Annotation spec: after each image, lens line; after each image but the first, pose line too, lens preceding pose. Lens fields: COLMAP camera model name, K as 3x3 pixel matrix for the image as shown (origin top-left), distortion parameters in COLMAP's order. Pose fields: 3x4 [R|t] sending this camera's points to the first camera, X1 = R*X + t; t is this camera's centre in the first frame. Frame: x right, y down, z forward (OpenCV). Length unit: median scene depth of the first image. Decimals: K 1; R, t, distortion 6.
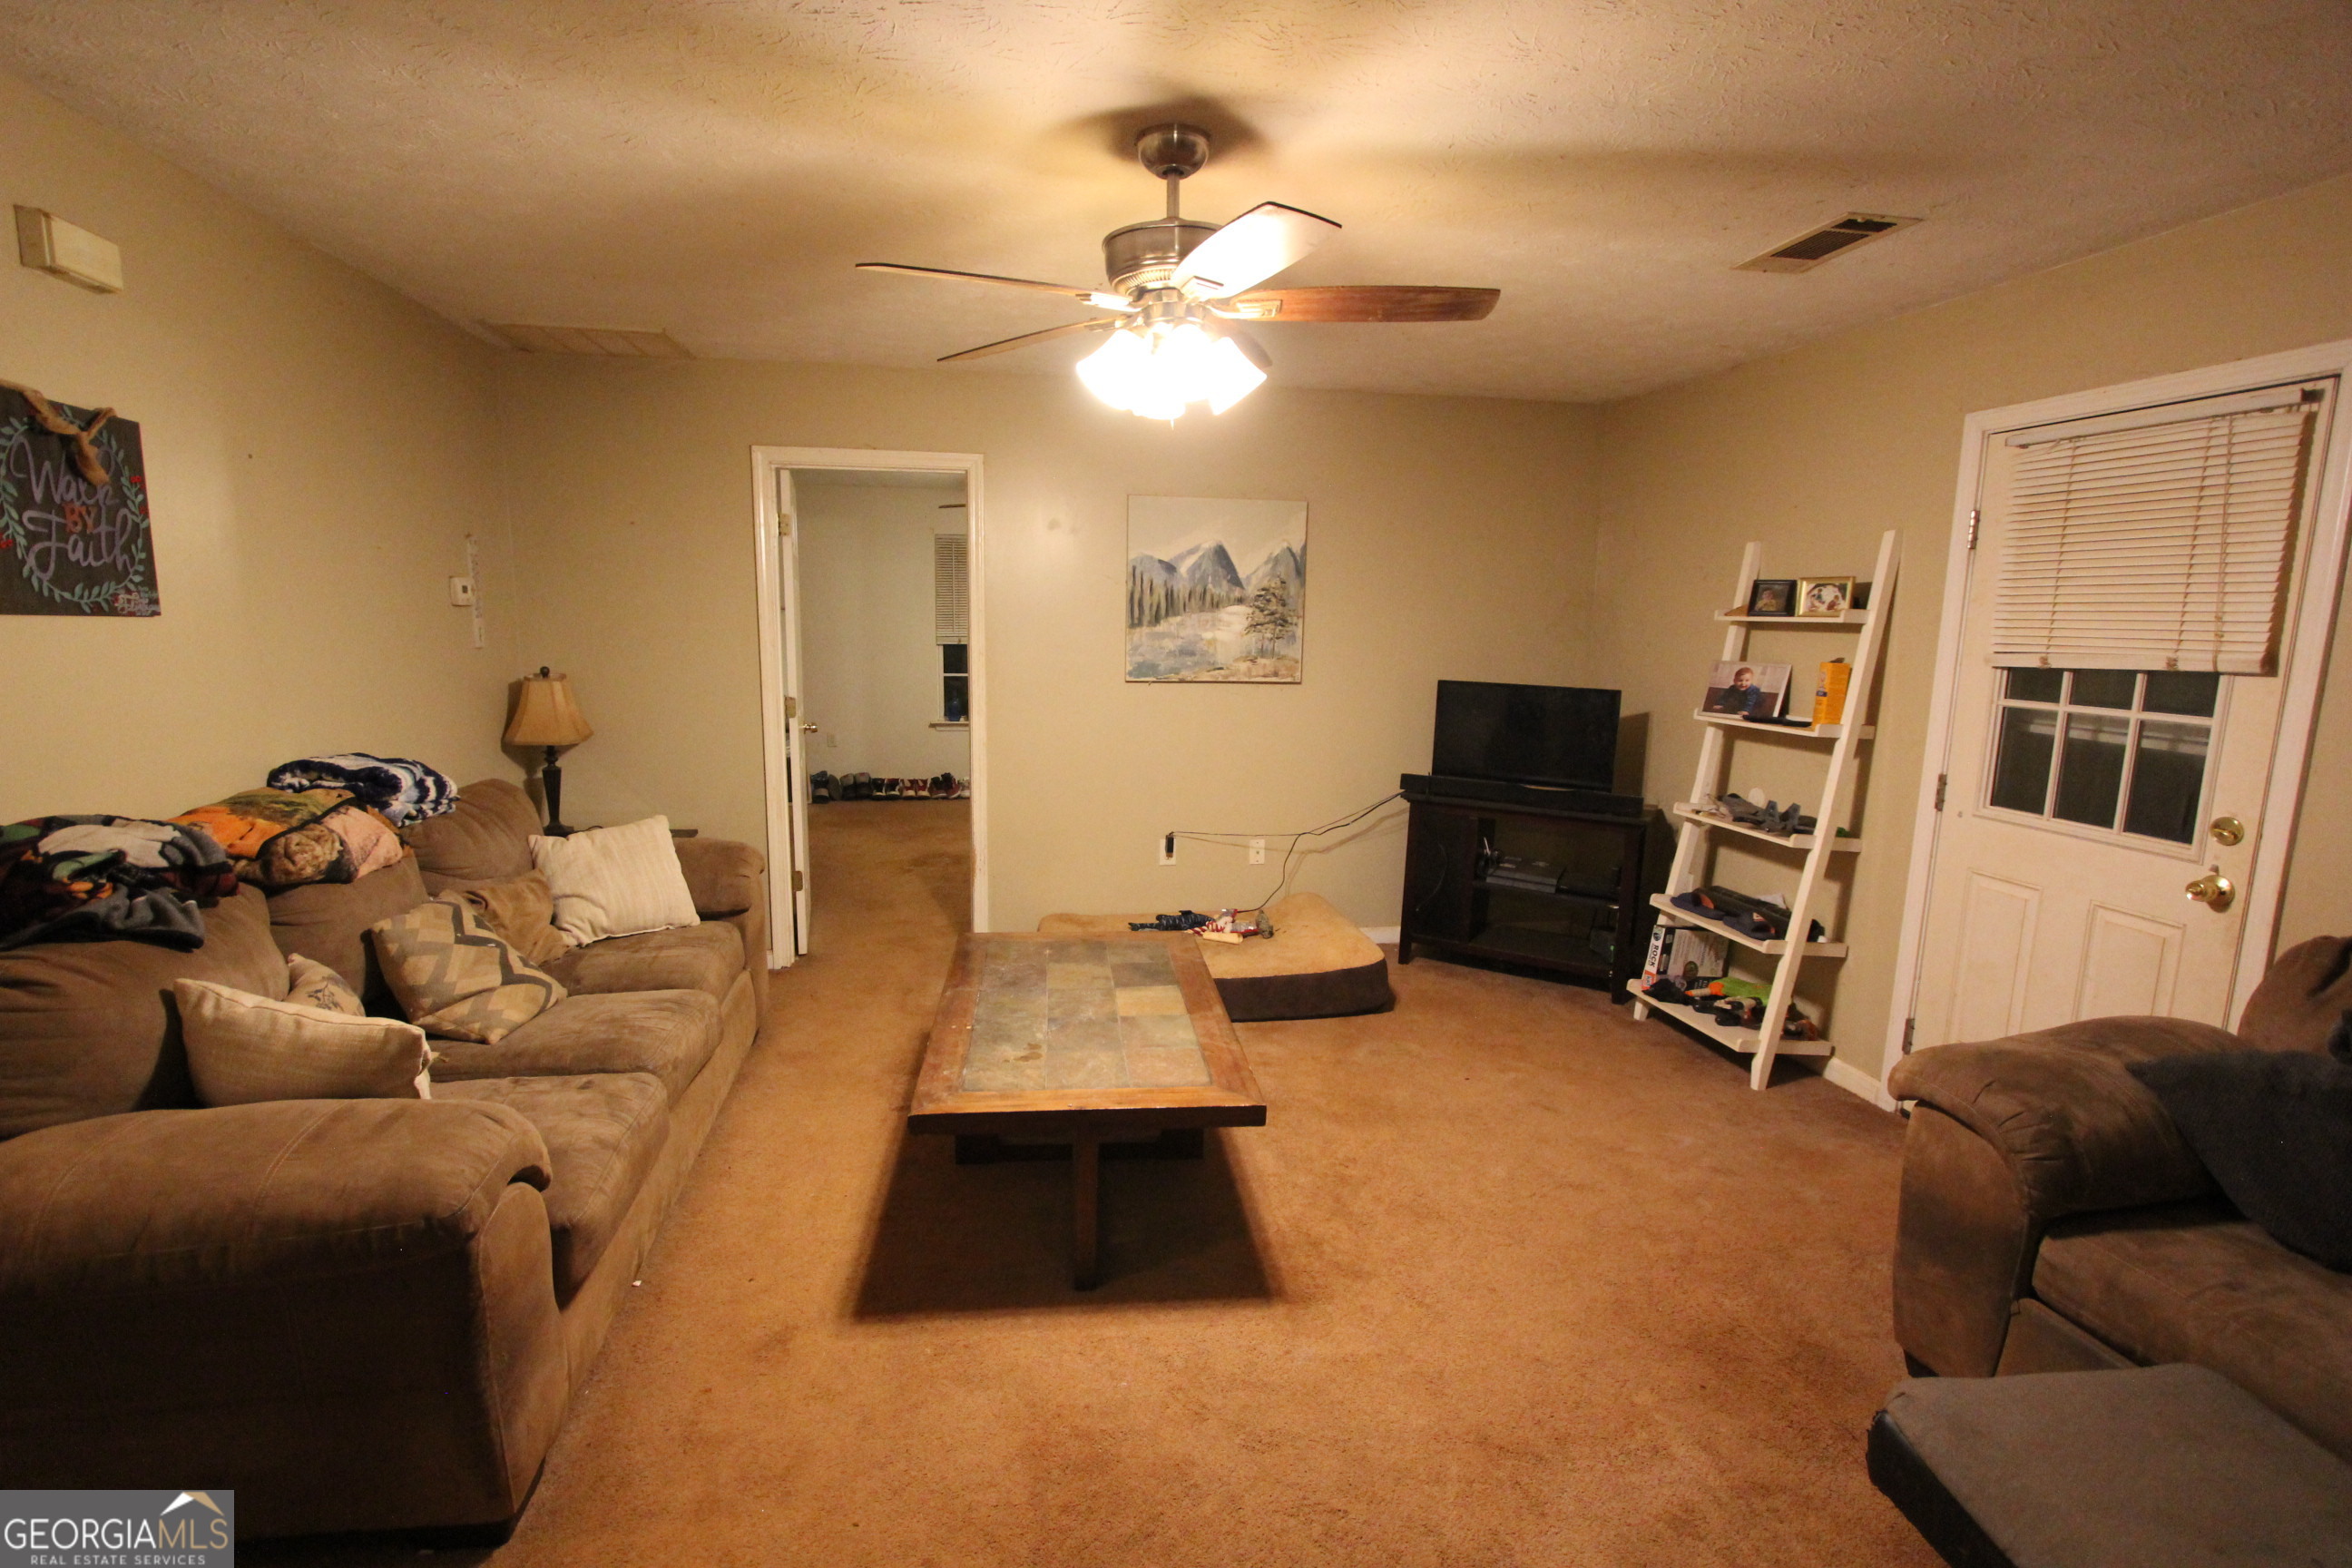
lens RADIAL K [[1082.0, 0, 1160.7], [0, 1082.0, 781.9], [0, 0, 1]] dist [-0.012893, 0.001896]
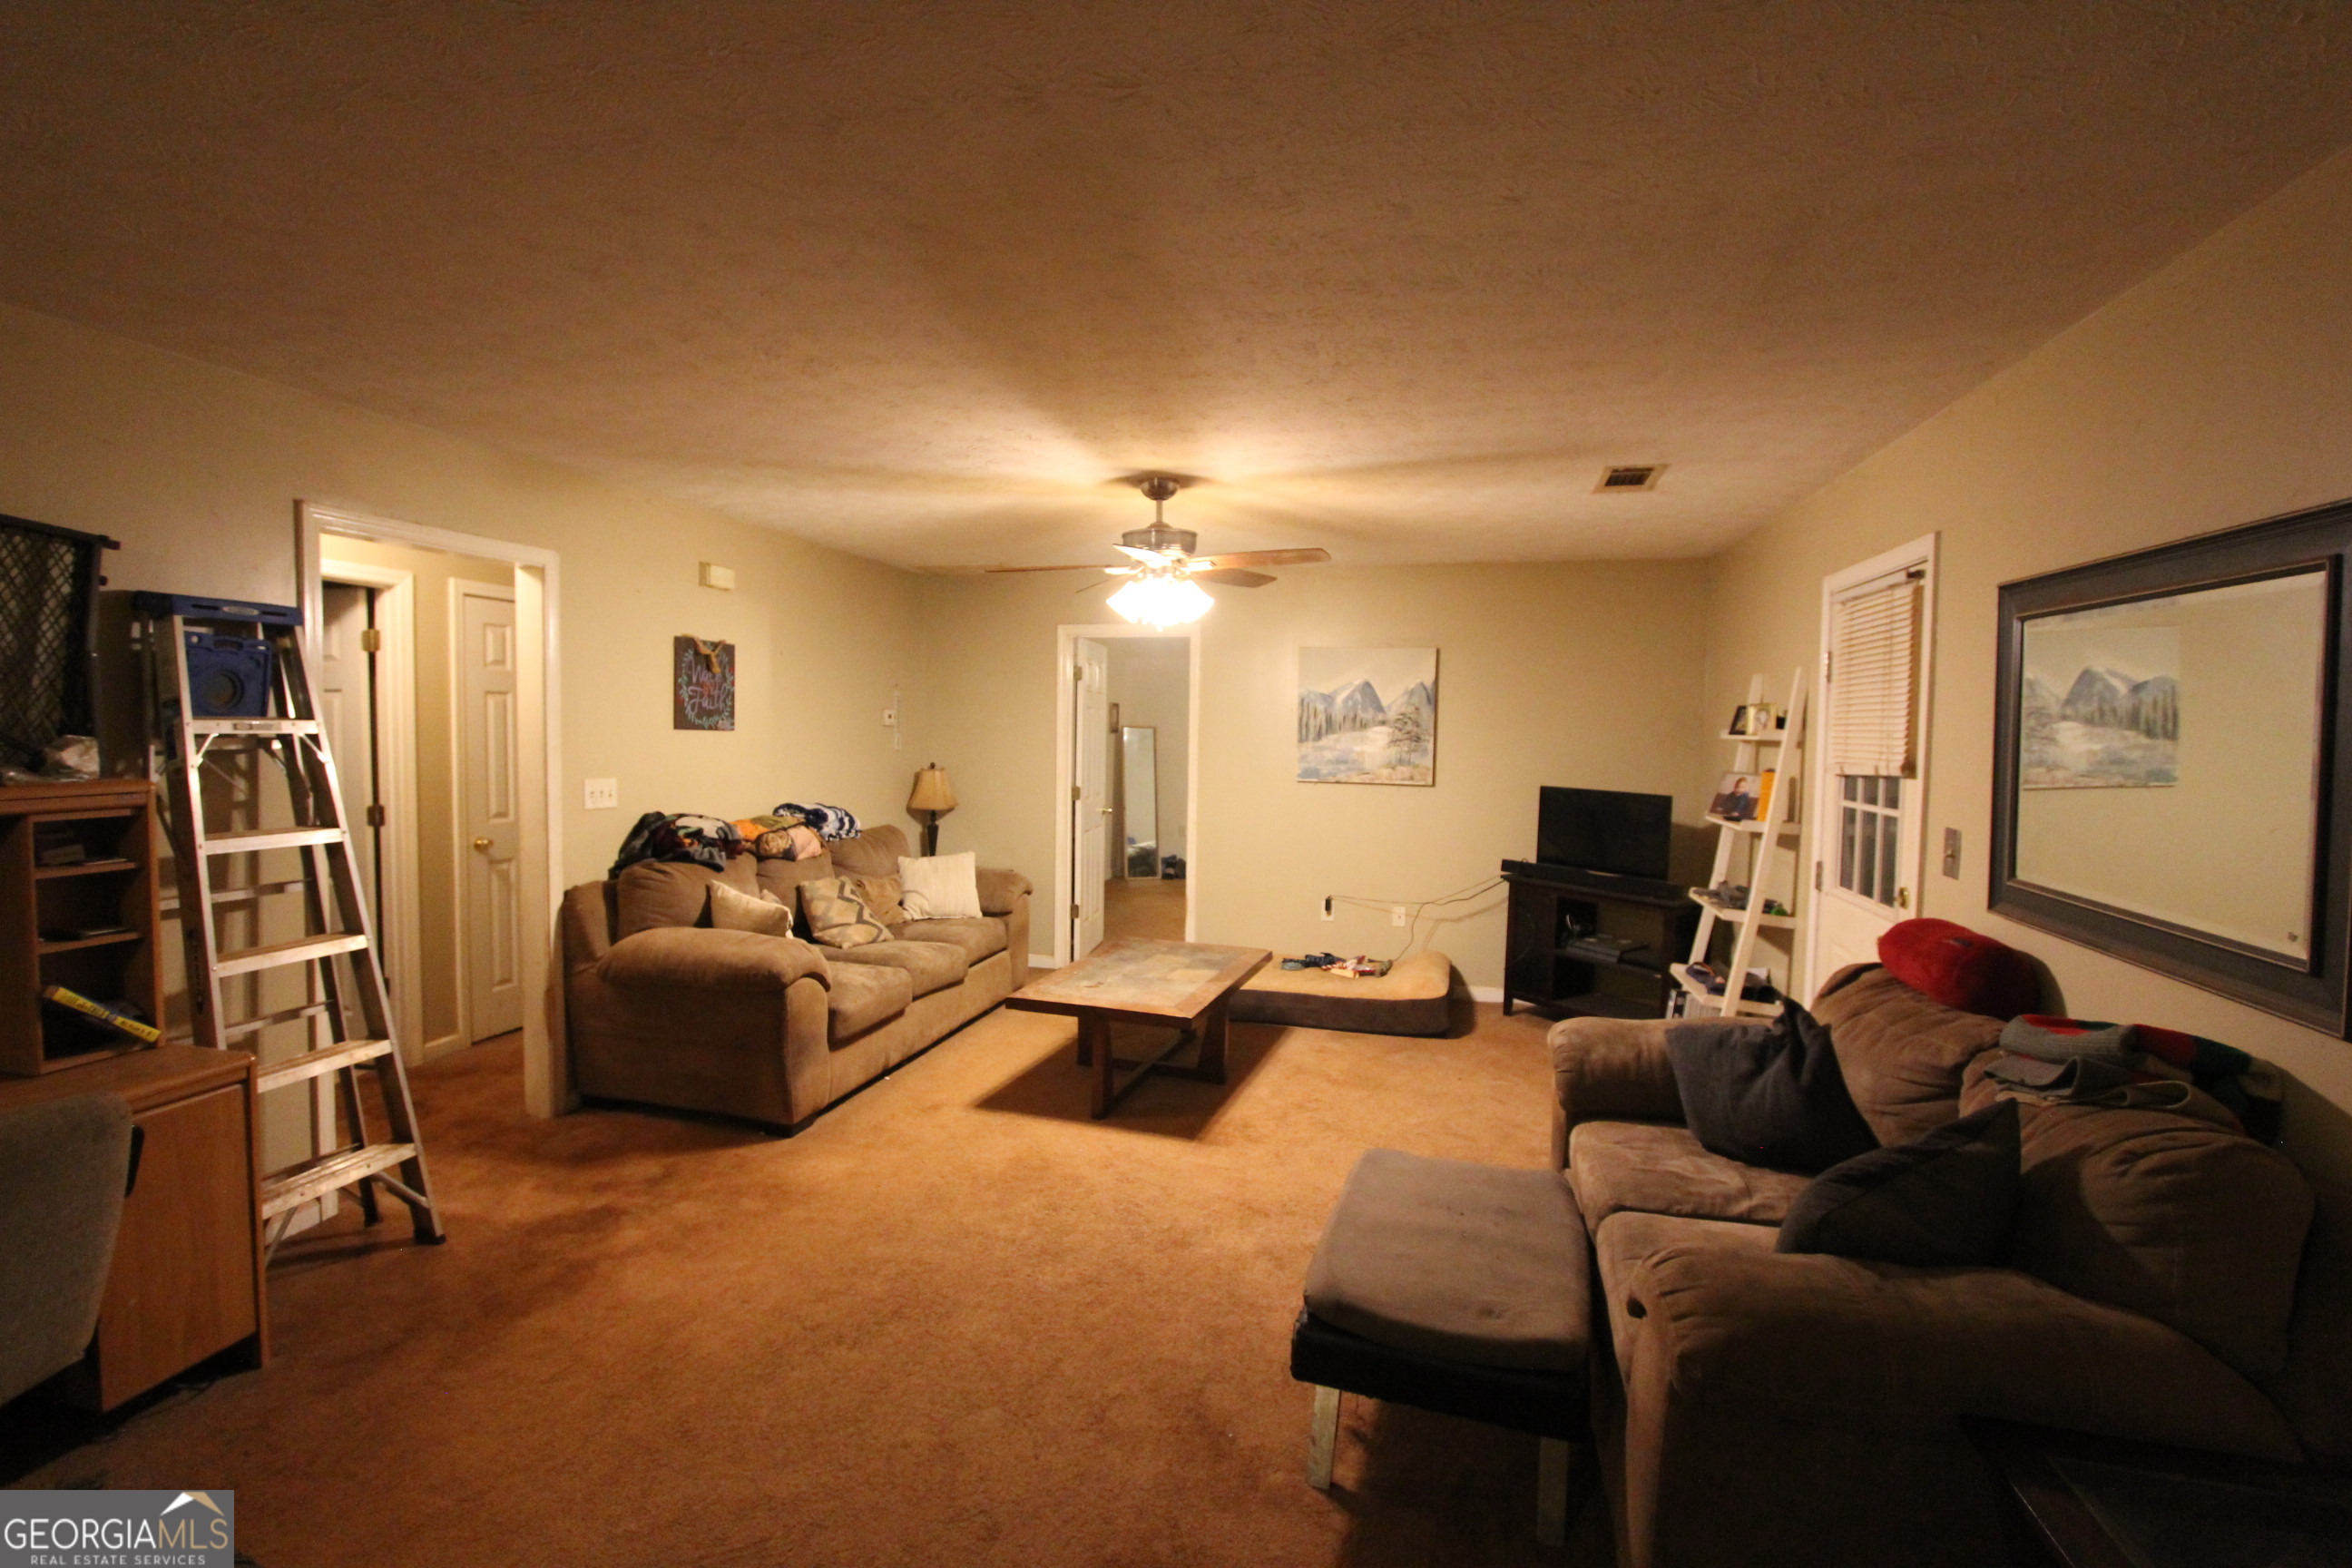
lens RADIAL K [[1082.0, 0, 1160.7], [0, 1082.0, 781.9], [0, 0, 1]] dist [-0.012893, 0.001896]
pose [[0.907009, 0.021895, -0.420542, 0.571705], [-0.067672, 0.993247, -0.094242, 0.070978], [0.415638, 0.113937, 0.902365, -0.447844]]
